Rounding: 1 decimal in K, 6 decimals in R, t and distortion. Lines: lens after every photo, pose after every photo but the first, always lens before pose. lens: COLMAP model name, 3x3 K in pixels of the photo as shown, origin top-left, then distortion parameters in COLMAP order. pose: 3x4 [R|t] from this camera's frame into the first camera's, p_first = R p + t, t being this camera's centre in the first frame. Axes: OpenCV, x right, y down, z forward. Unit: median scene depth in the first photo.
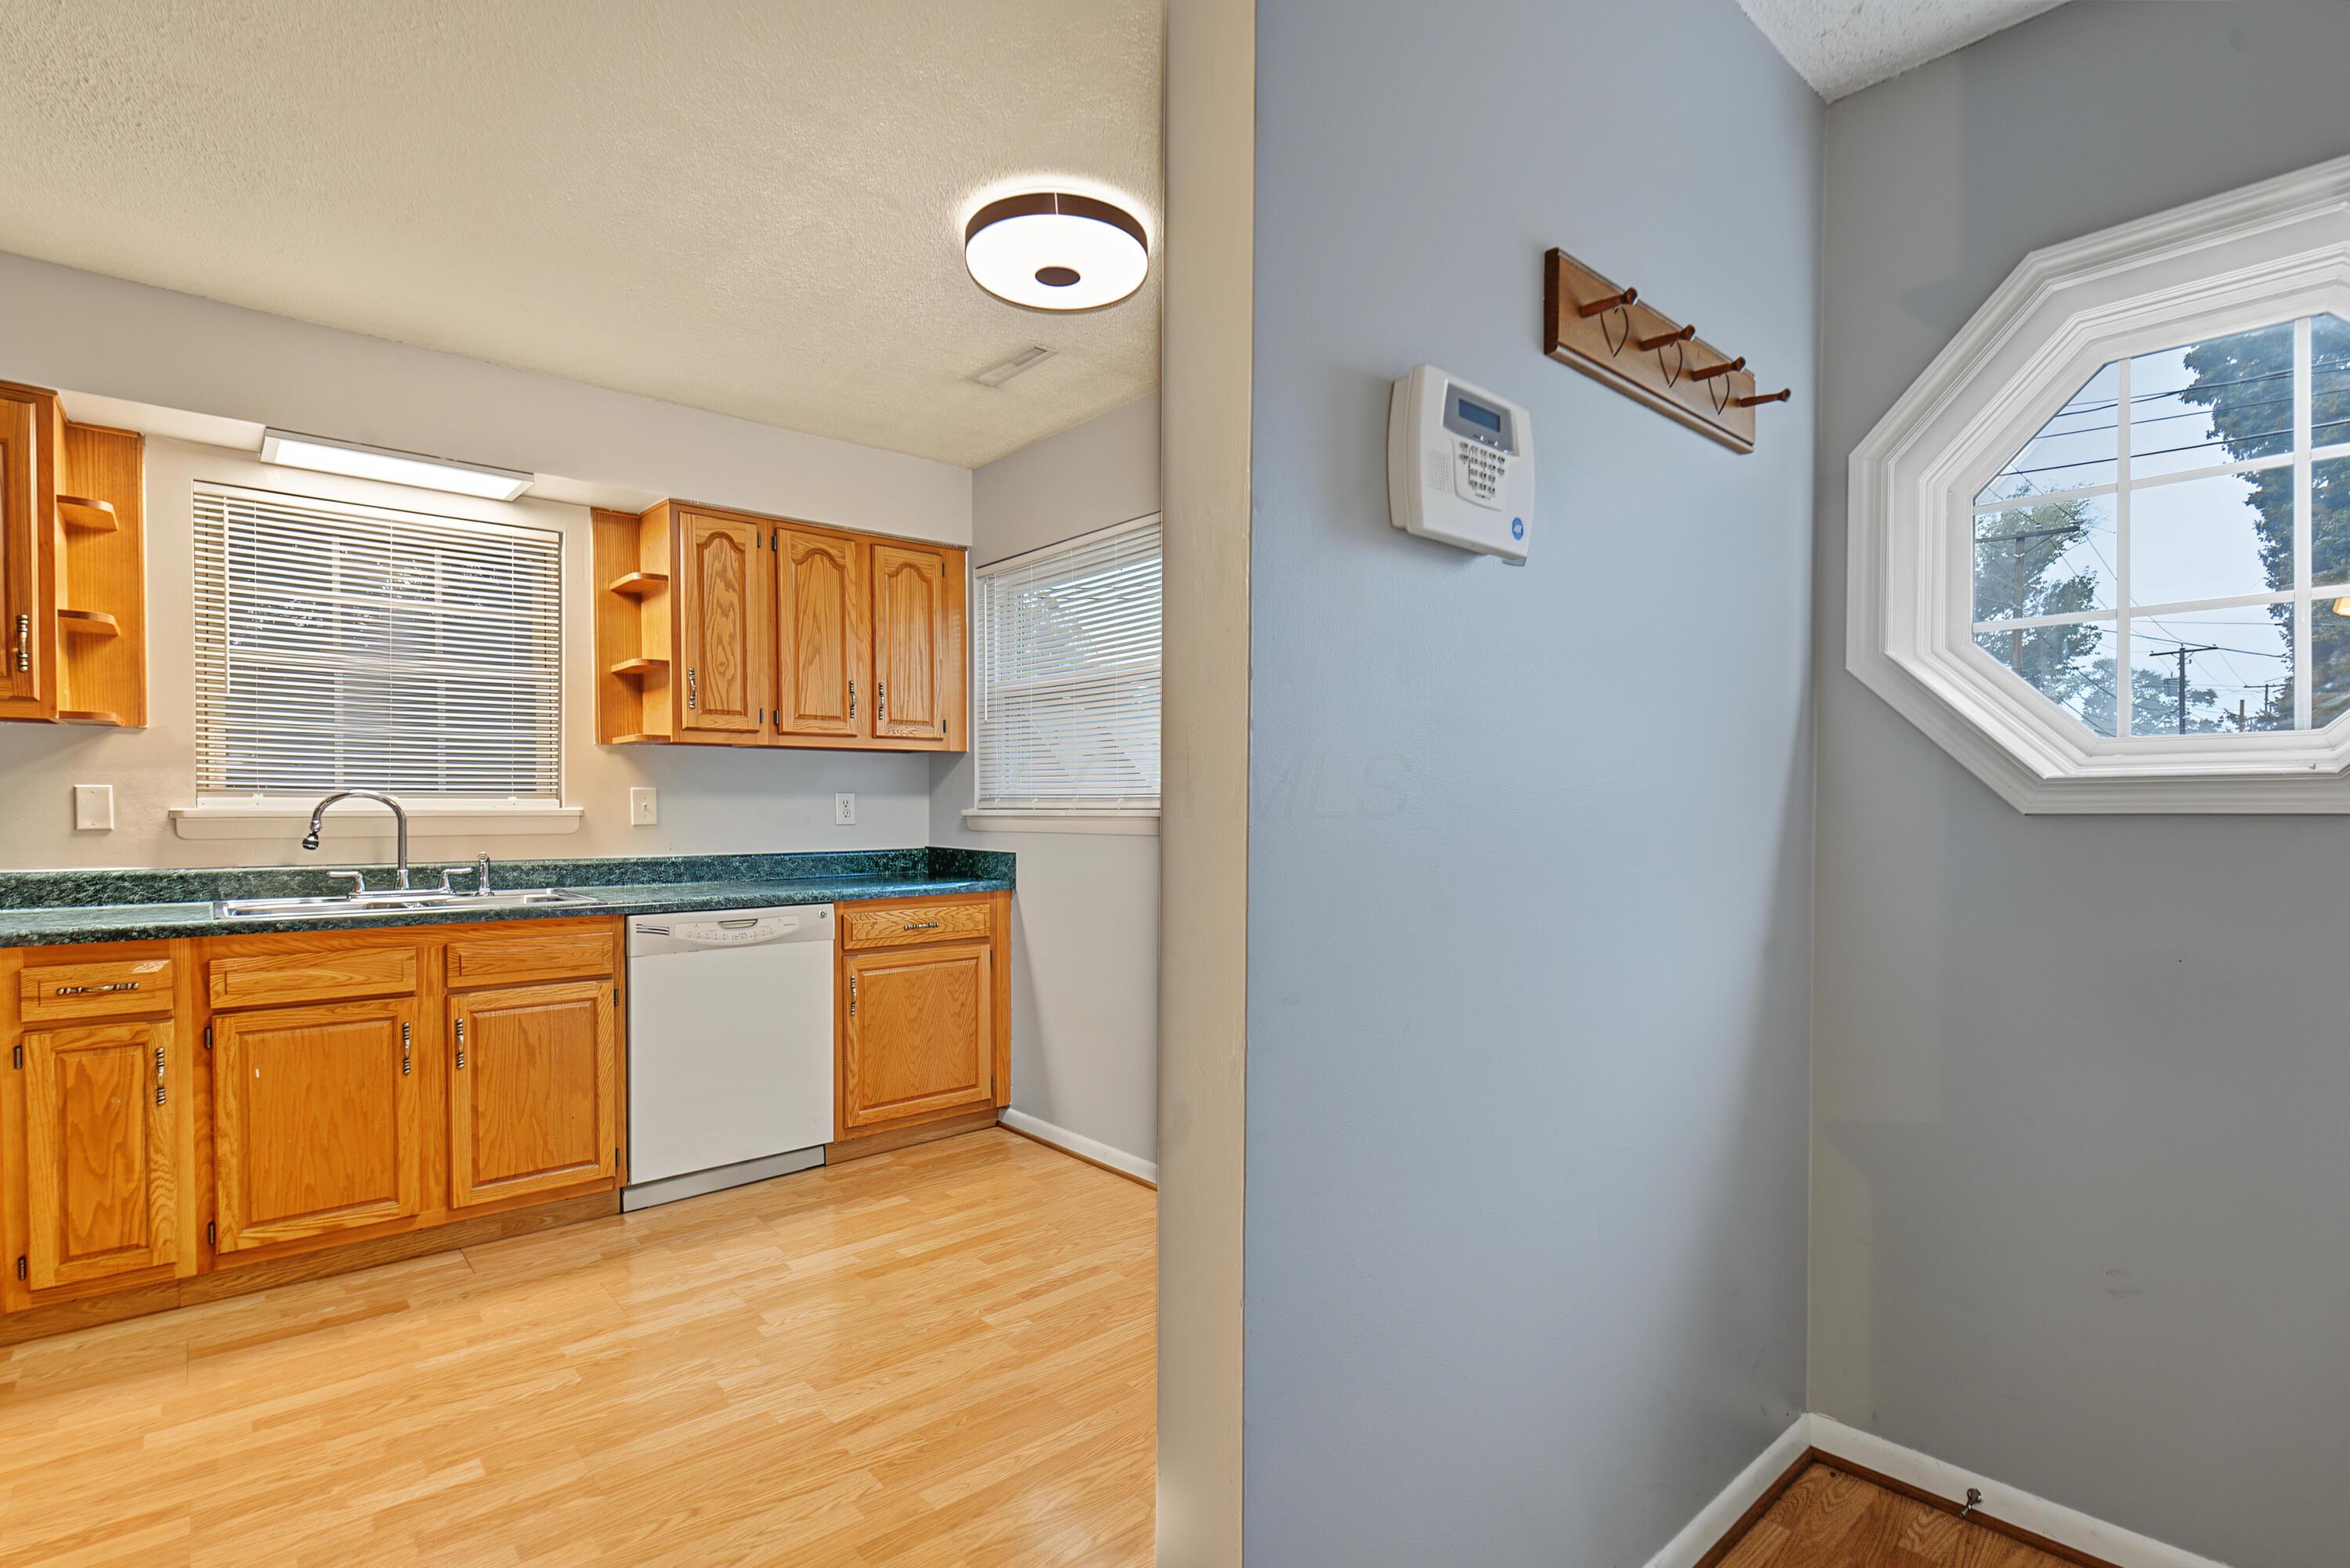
lens RADIAL K [[1107.2, 0, 1175.4], [0, 1107.2, 822.3], [0, 0, 1]] dist [-0.003779, -0.000879]
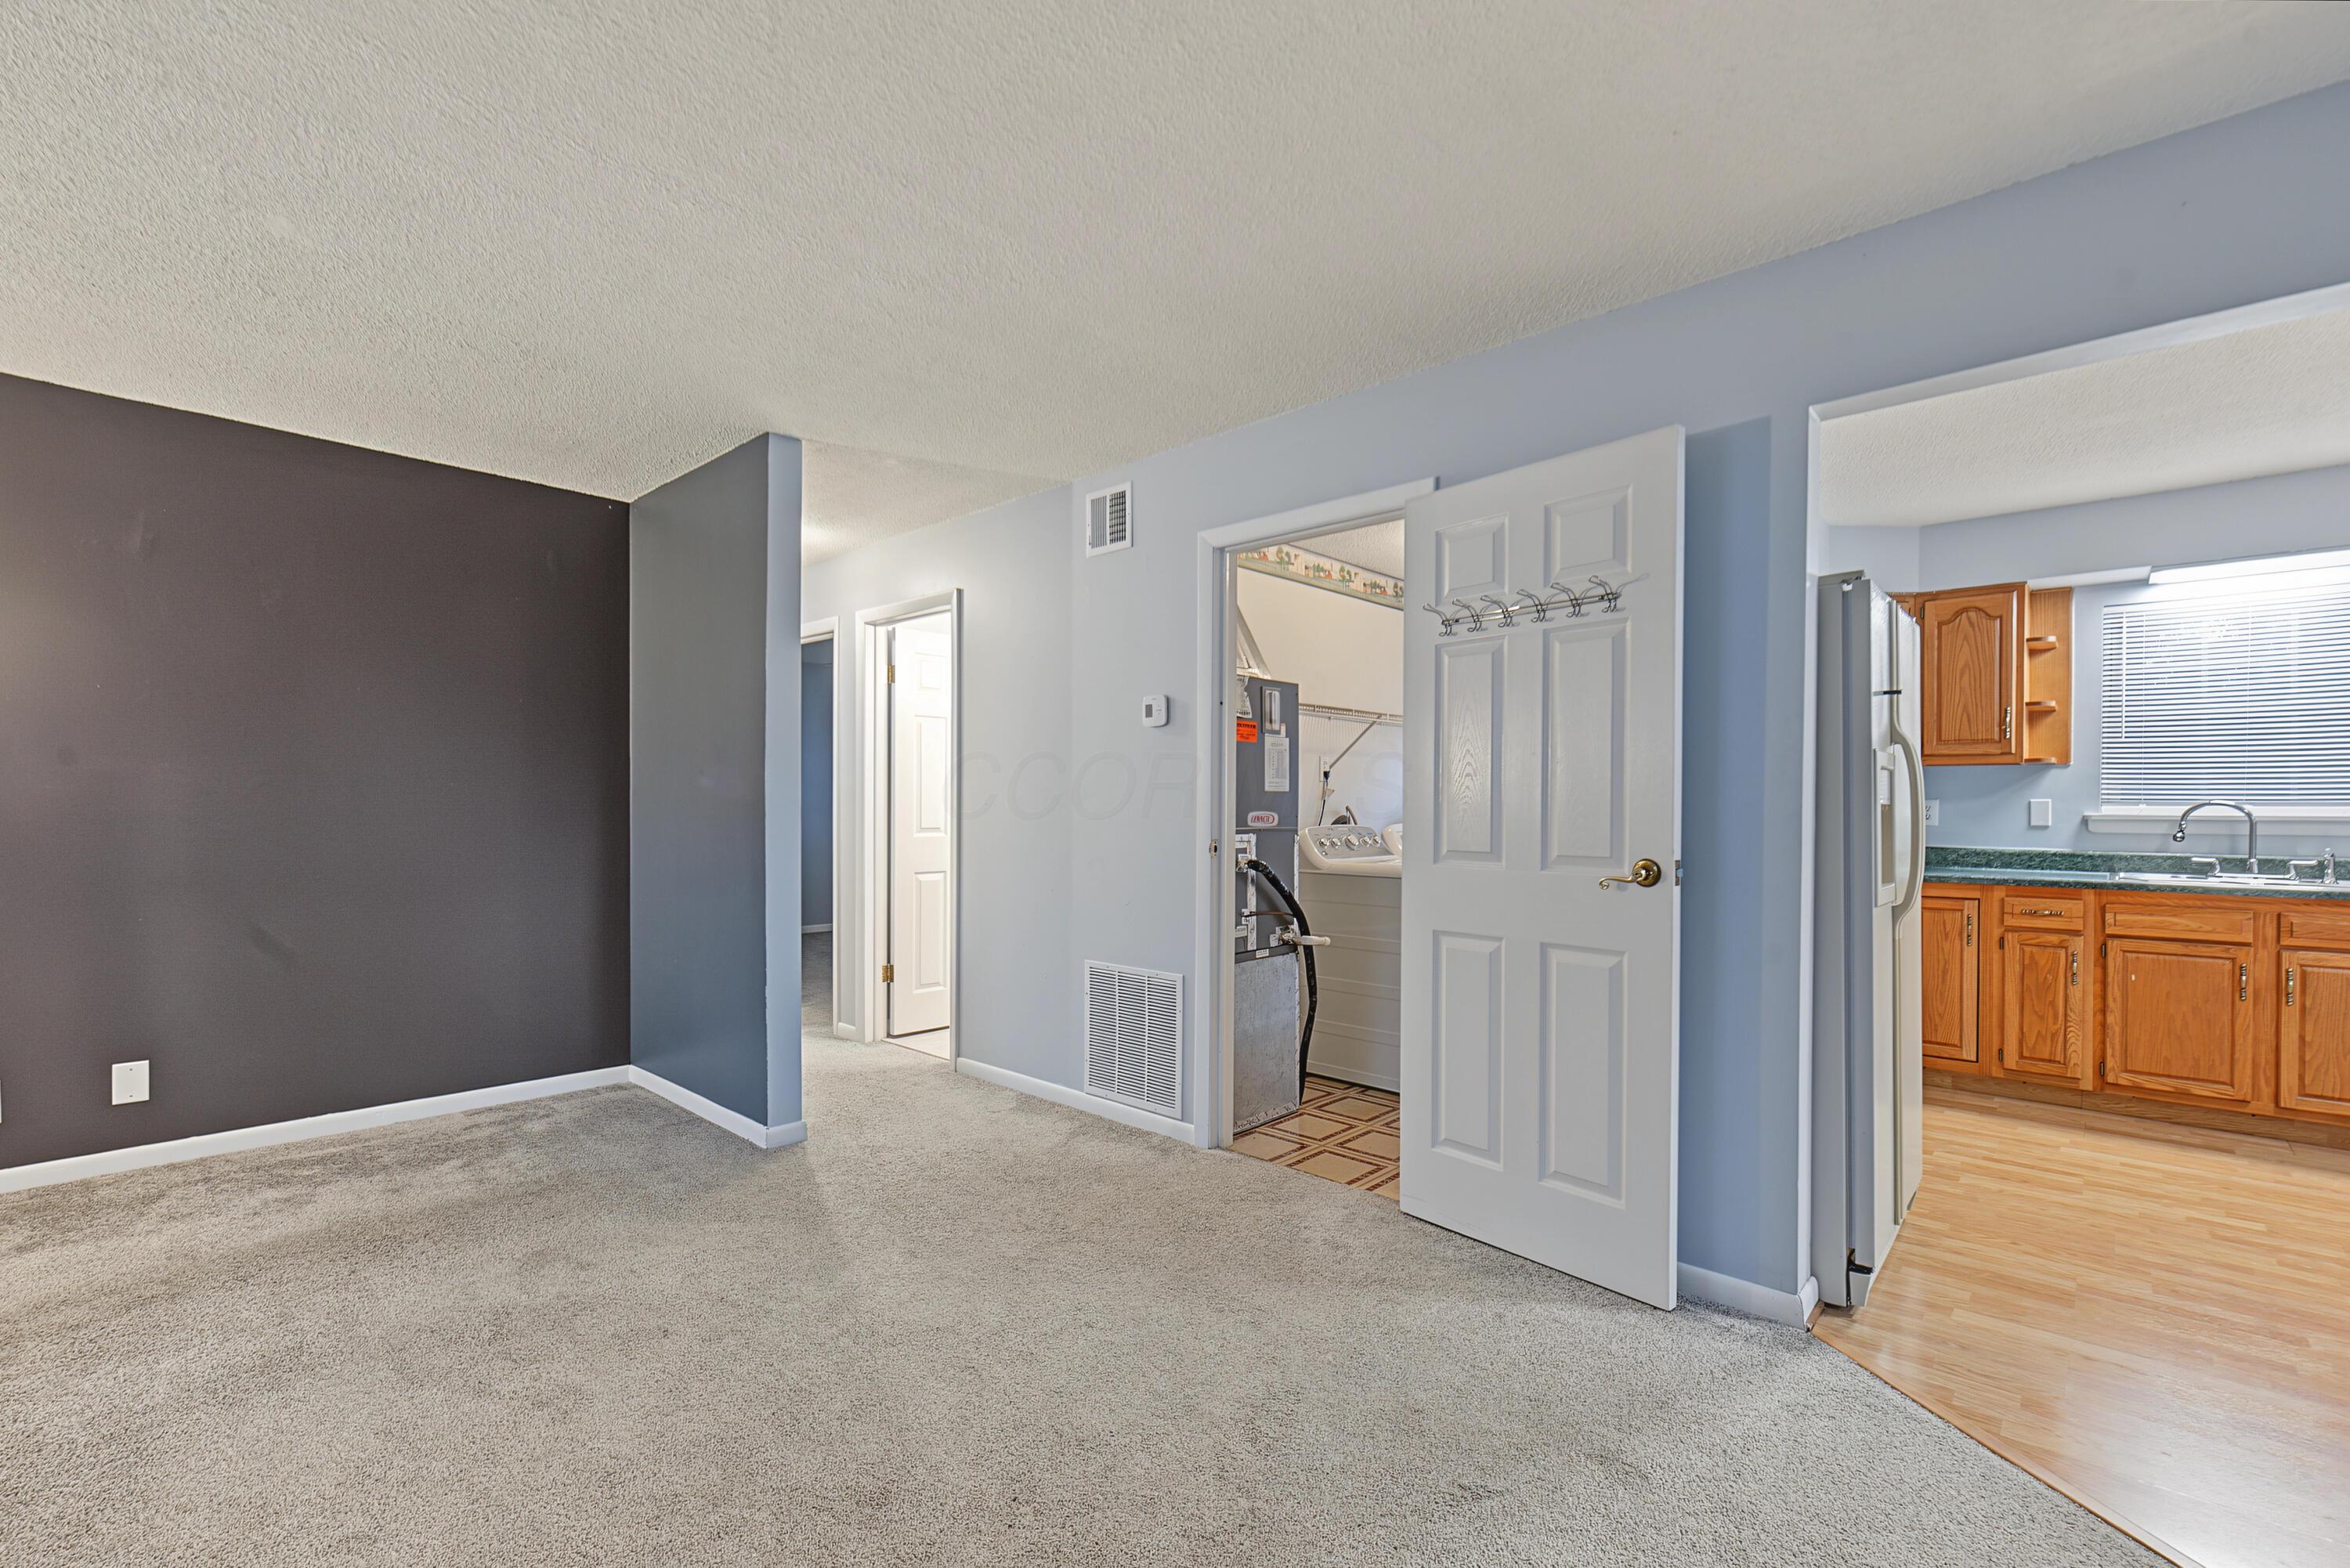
lens RADIAL K [[1026.6, 0, 1181.6], [0, 1026.6, 816.6], [0, 0, 1]] dist [-0.001858, -0.000786]
pose [[0.108138, 0.008691, -0.994098, 0.453269], [-0.019355, 0.999791, 0.006635, 0.008369], [0.993947, 0.018523, 0.108283, -0.493916]]
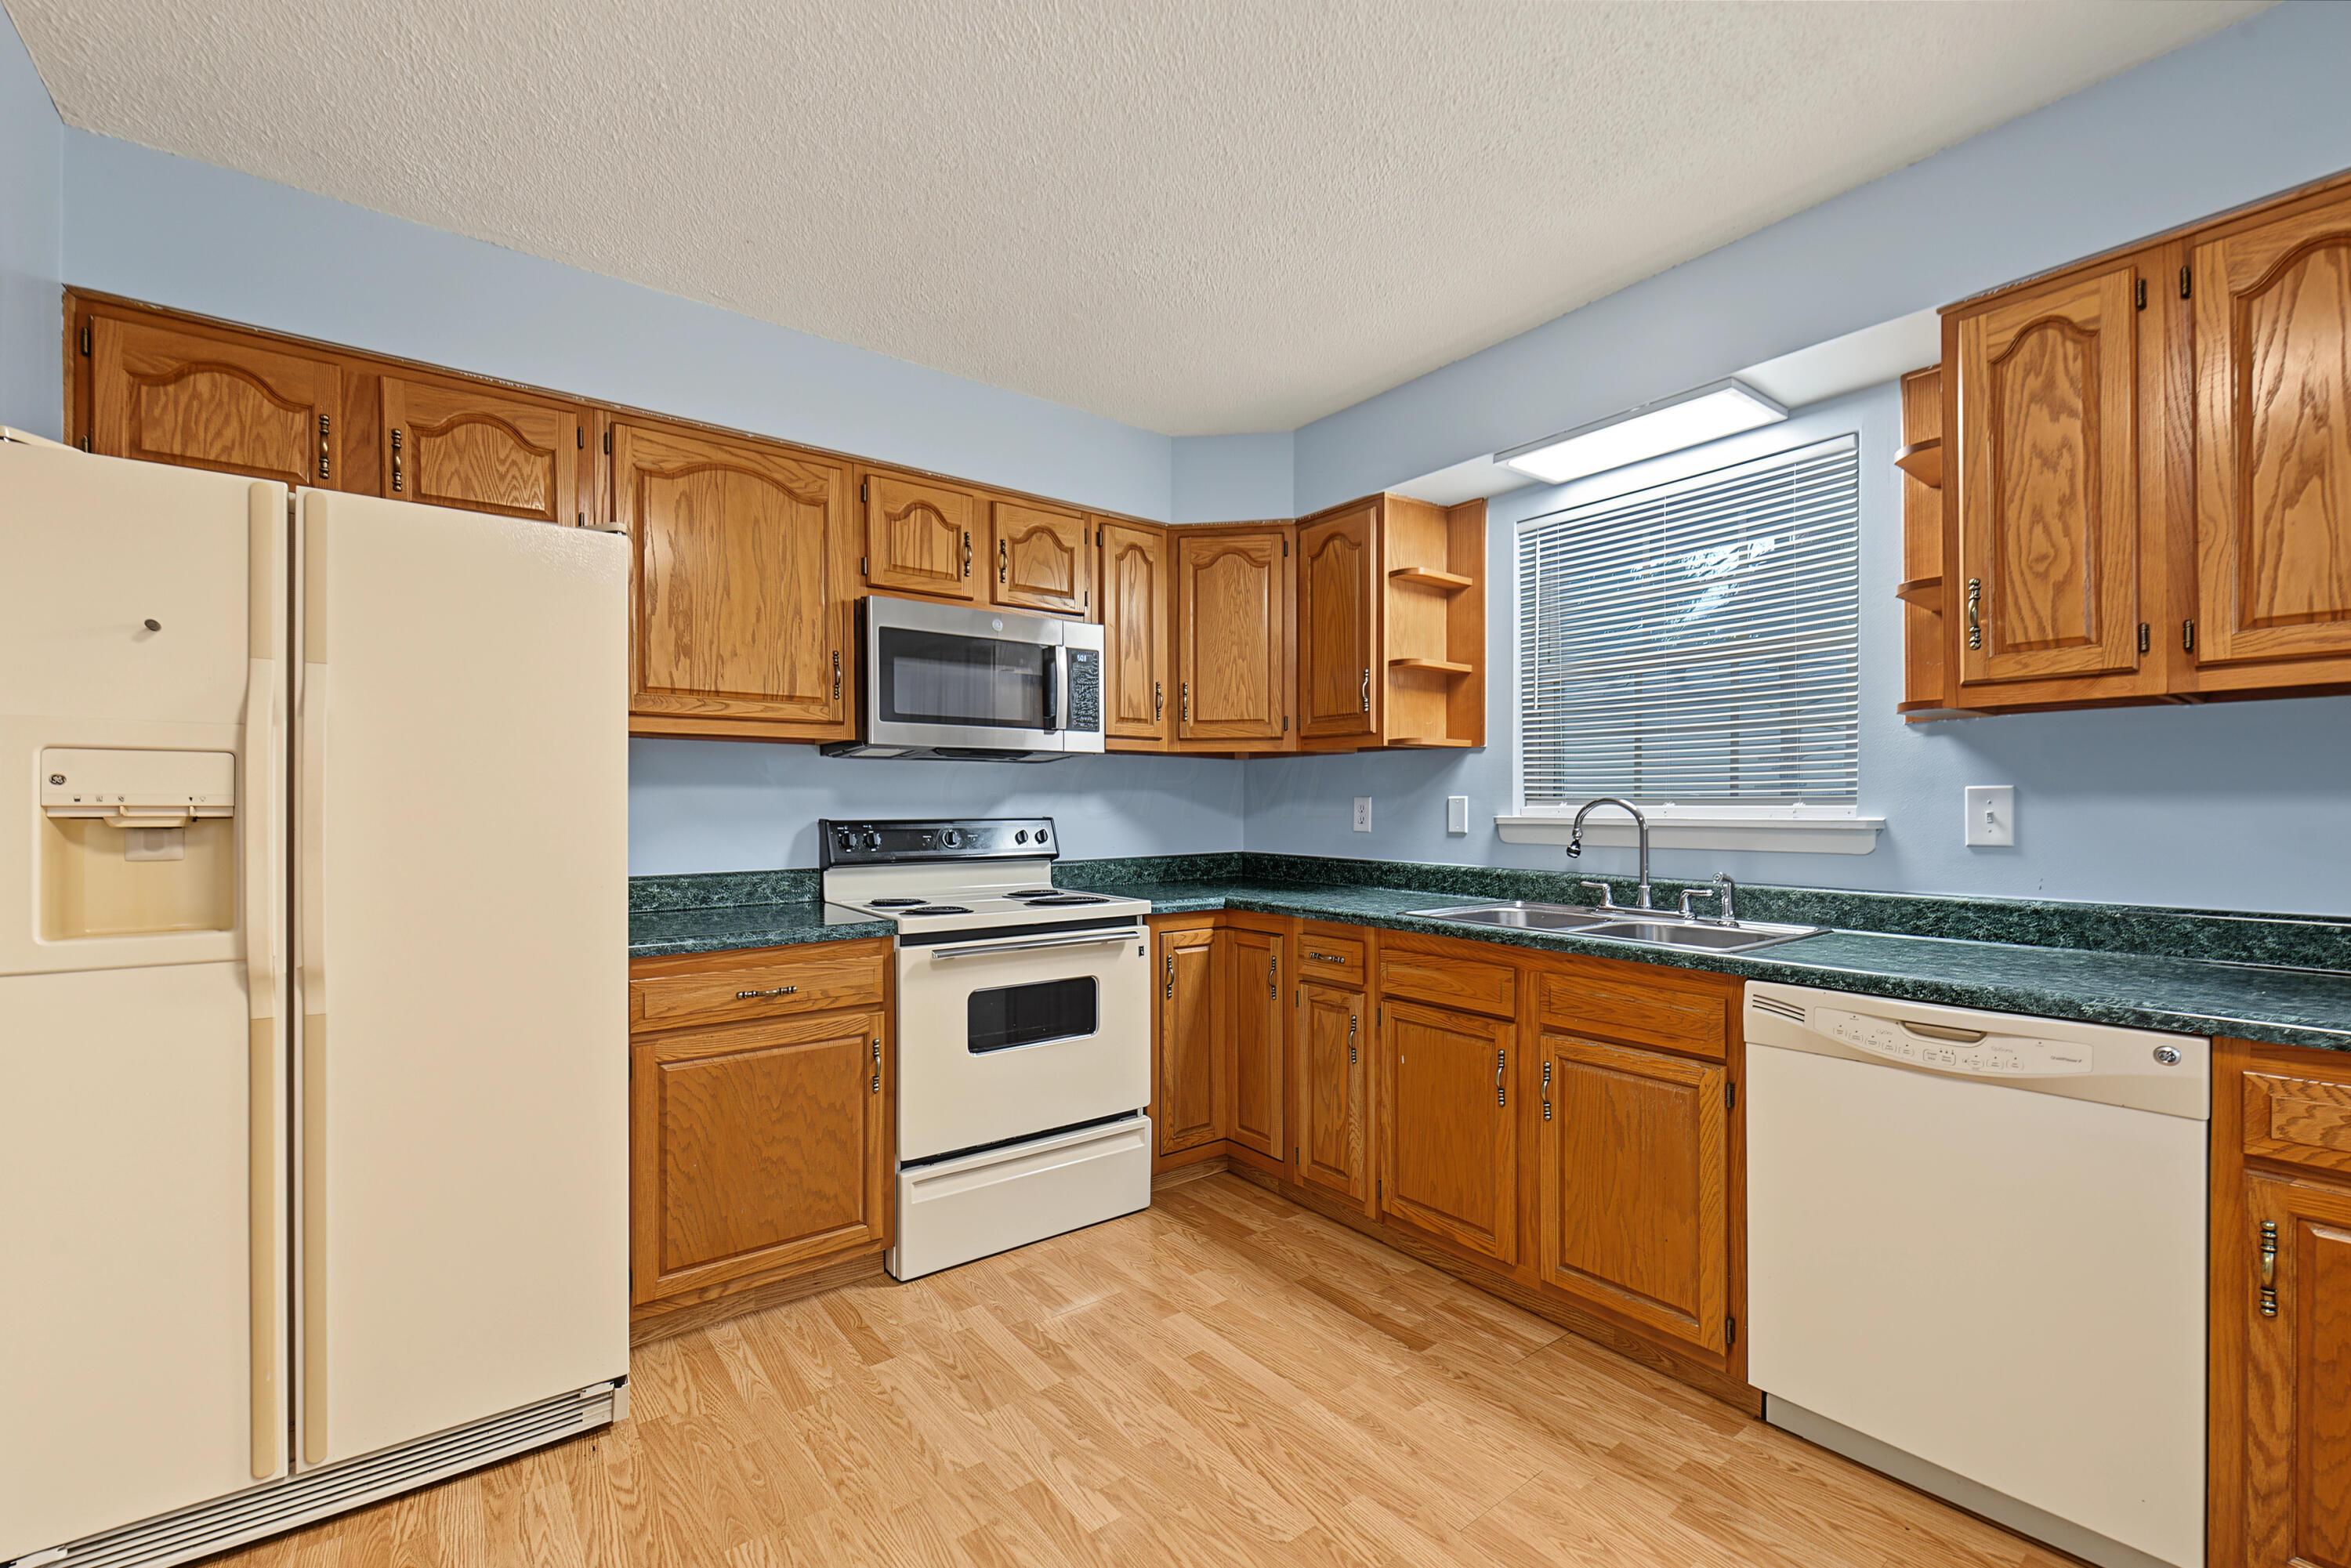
lens RADIAL K [[979.4, 0, 1173.6], [0, 979.4, 812.6], [0, 0, 1]] dist [-0.001401, -0.000298]
pose [[-0.065113, 0.002578, -0.997875, 0.130050], [-0.016391, 0.999859, 0.003653, -0.013878], [0.997743, 0.016594, -0.065062, 0.753749]]
